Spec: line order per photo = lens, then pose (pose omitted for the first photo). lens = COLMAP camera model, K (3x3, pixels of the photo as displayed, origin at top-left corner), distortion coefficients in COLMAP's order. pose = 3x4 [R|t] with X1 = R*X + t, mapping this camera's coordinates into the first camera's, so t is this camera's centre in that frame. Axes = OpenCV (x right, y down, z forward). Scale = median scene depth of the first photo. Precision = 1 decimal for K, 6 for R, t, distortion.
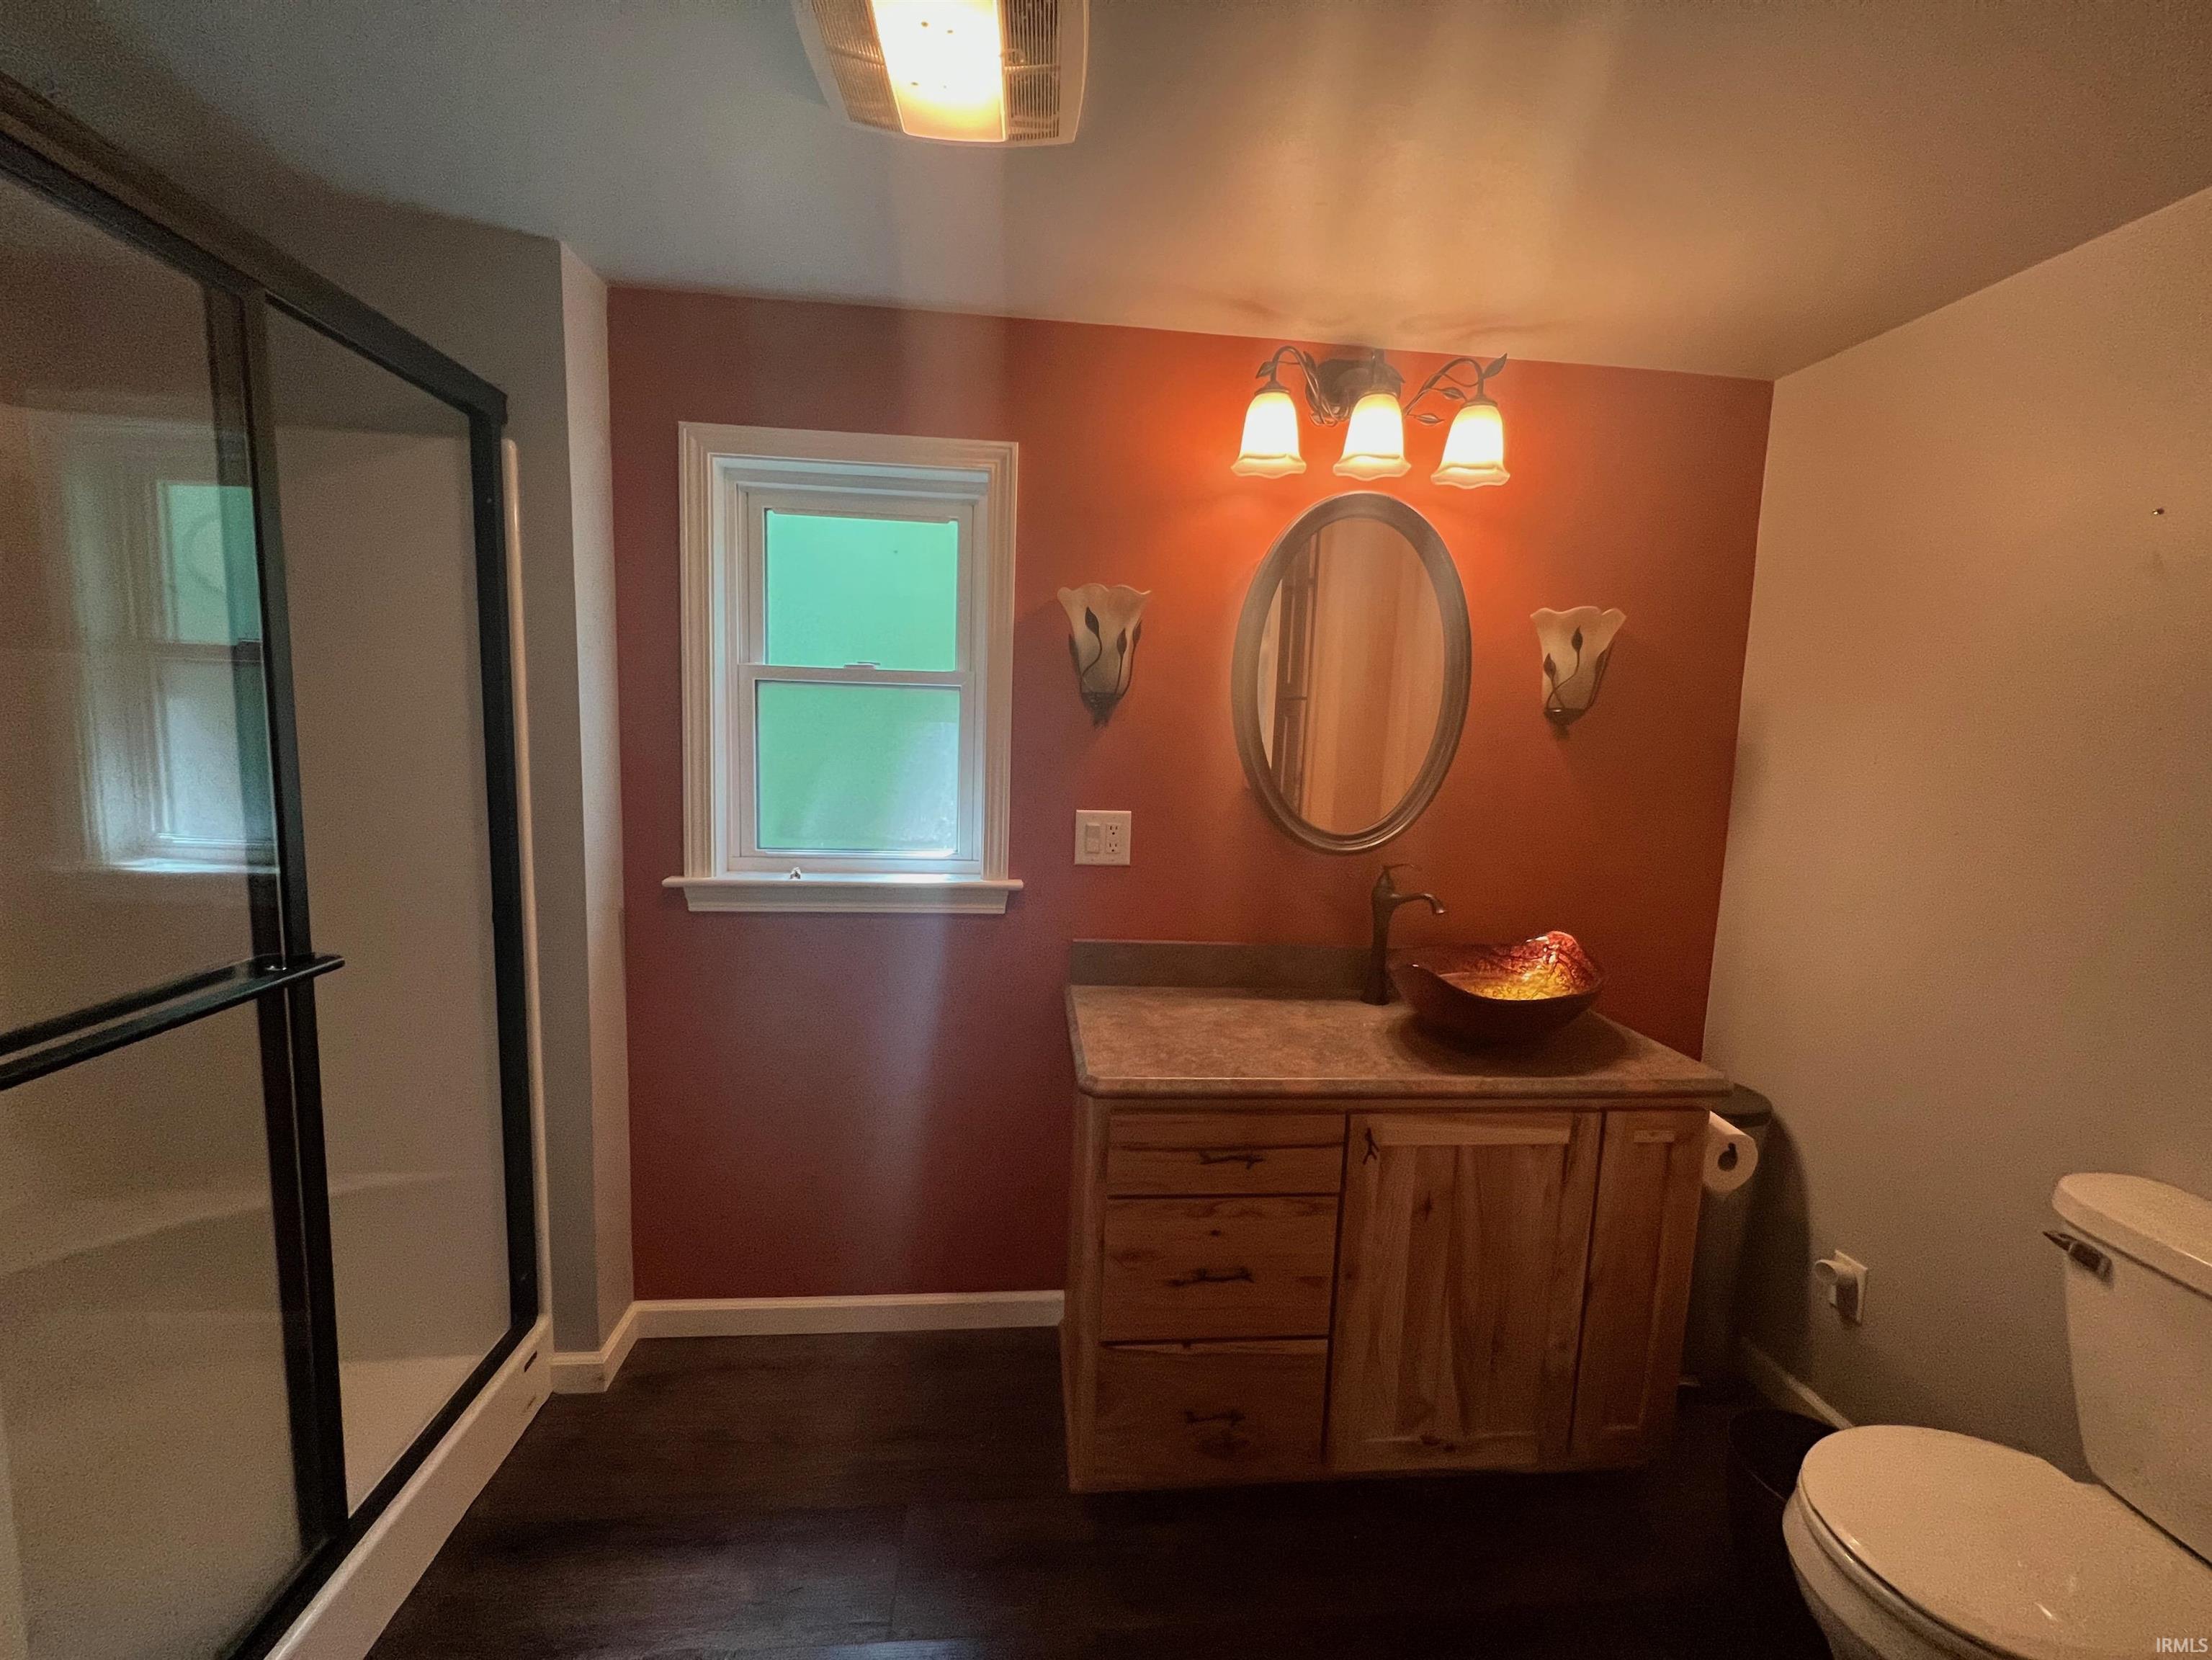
lens RADIAL K [[883.8, 0, 1100.4], [0, 883.8, 816.1], [0, 0, 1]] dist [0.001060, 0.000054]
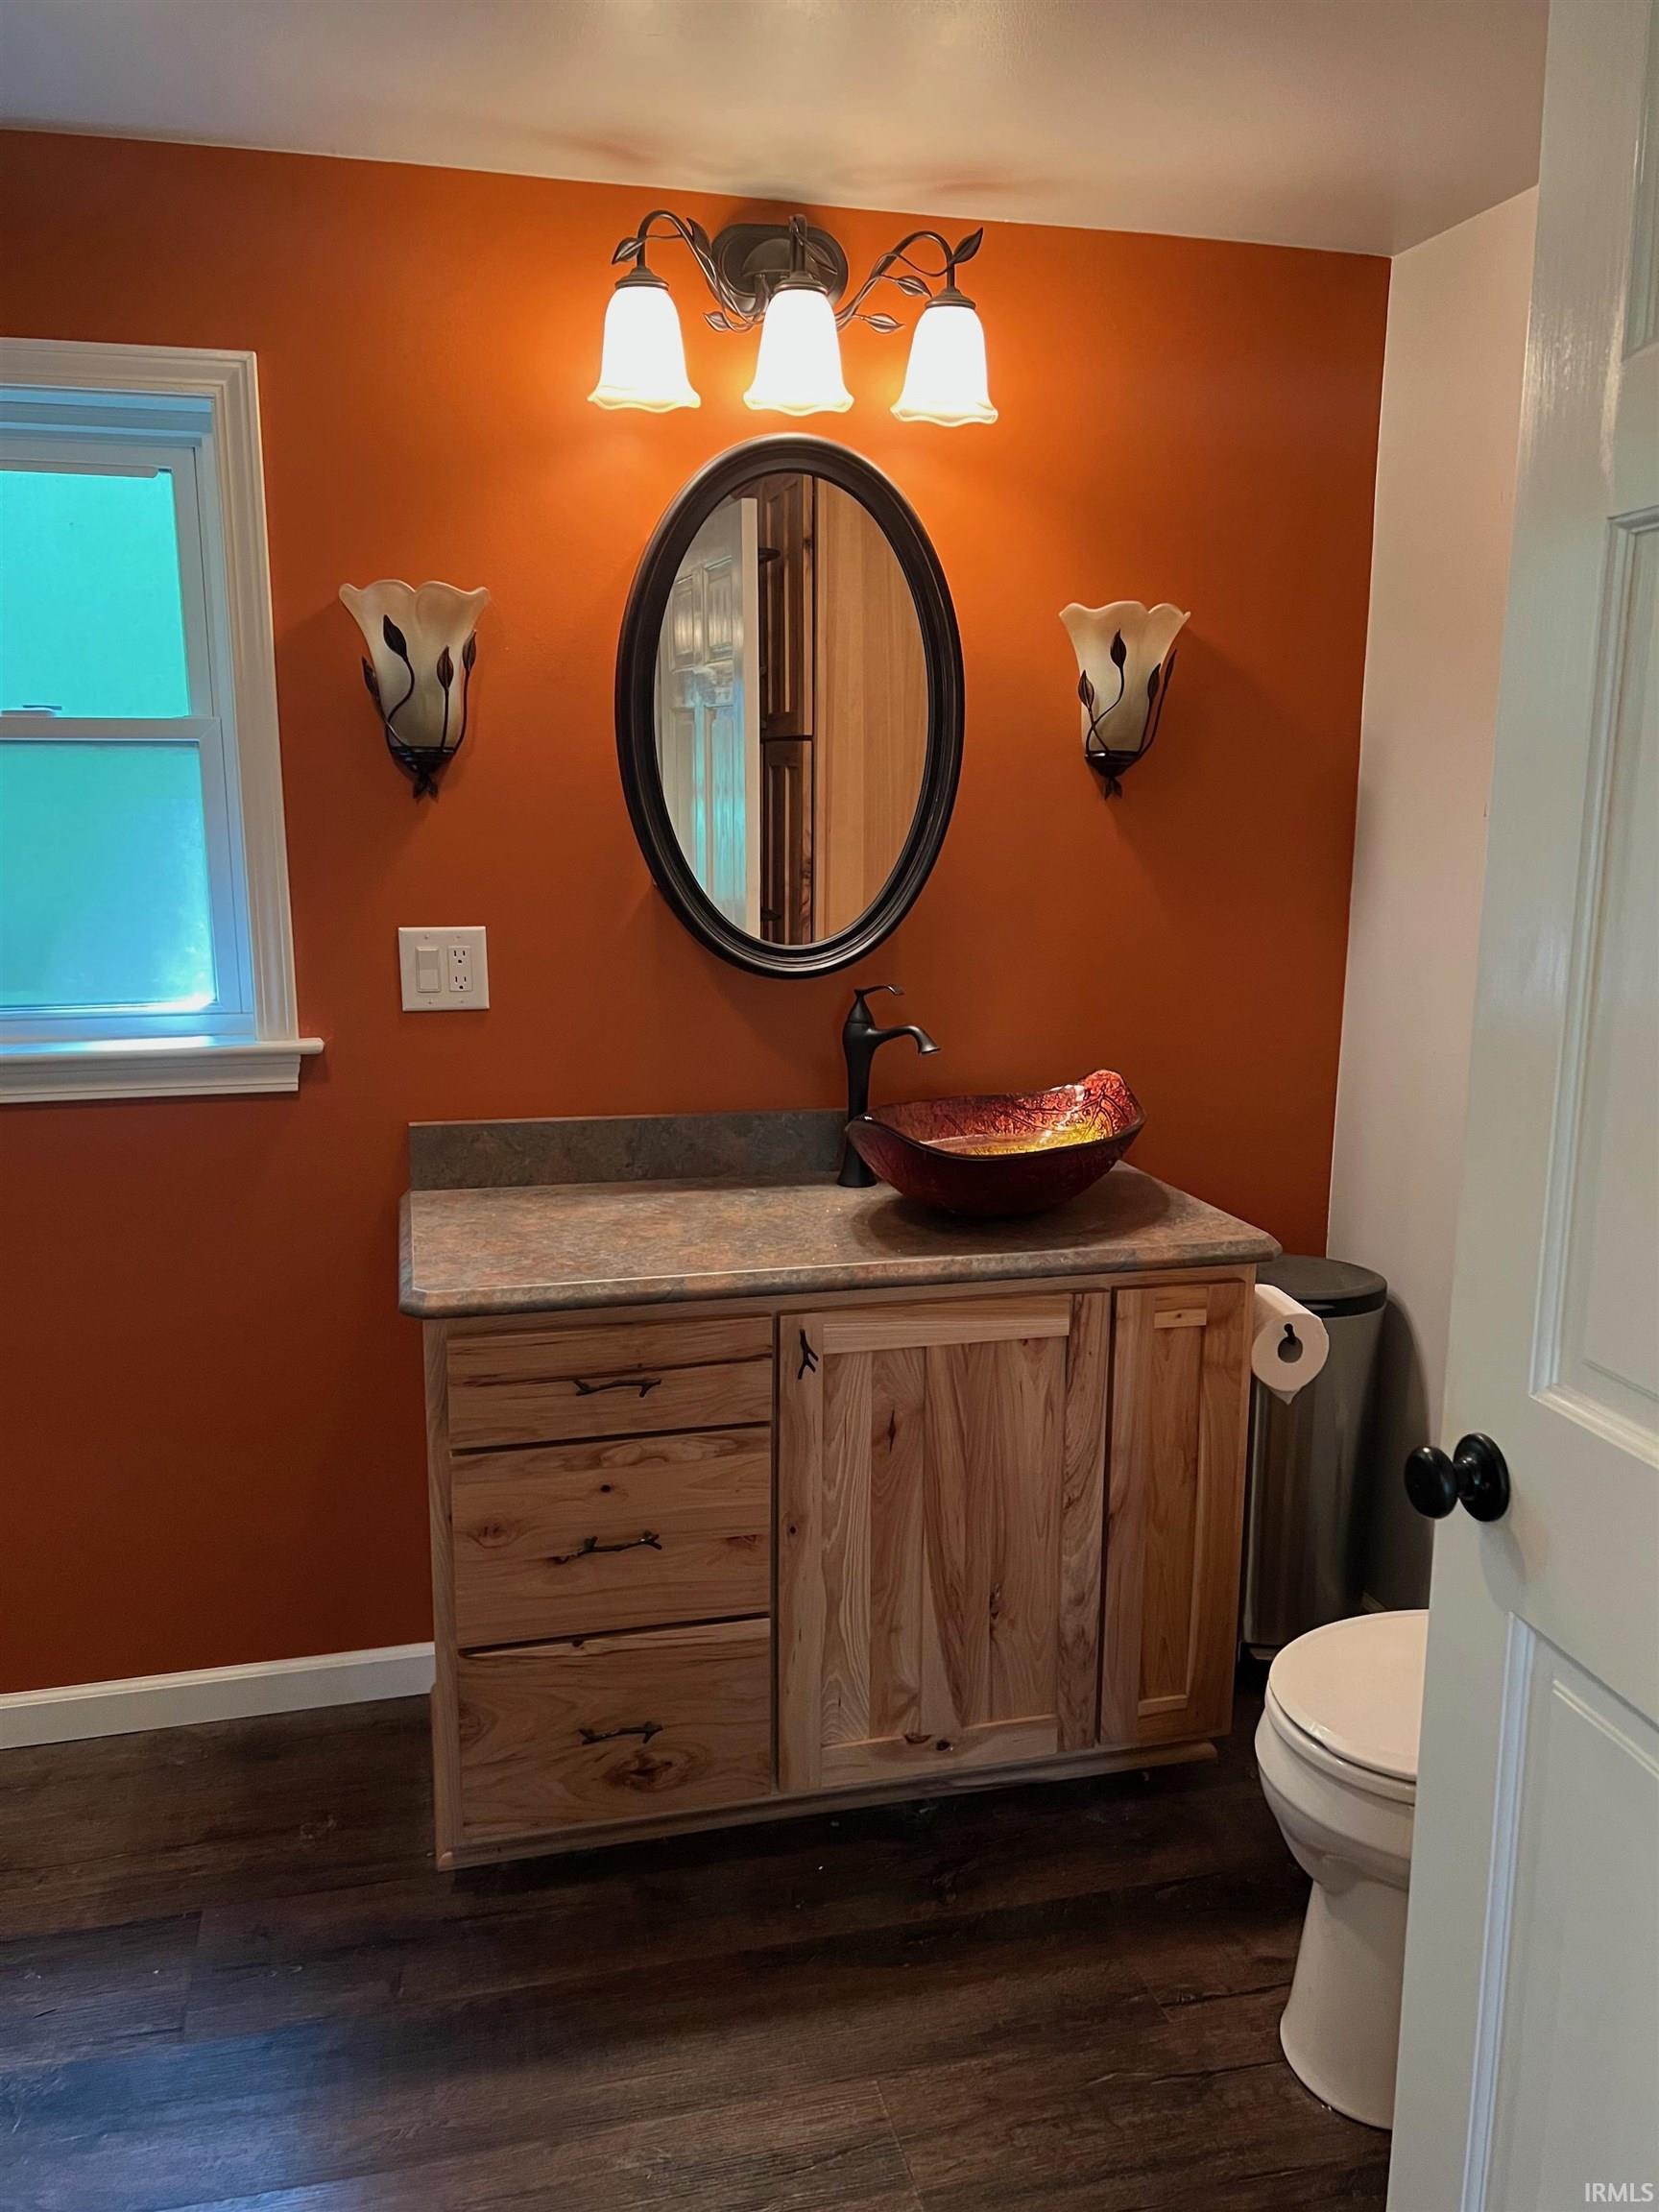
lens RADIAL K [[1655.7, 0, 834.5], [0, 1655.7, 1110.8], [0, 0, 1]] dist [0.125317, -0.261133]
pose [[0.986819, -0.060432, 0.150119, 0.120240], [0.045728, 0.993982, 0.099541, 0.023862], [-0.155231, -0.091364, 0.983644, -0.356760]]
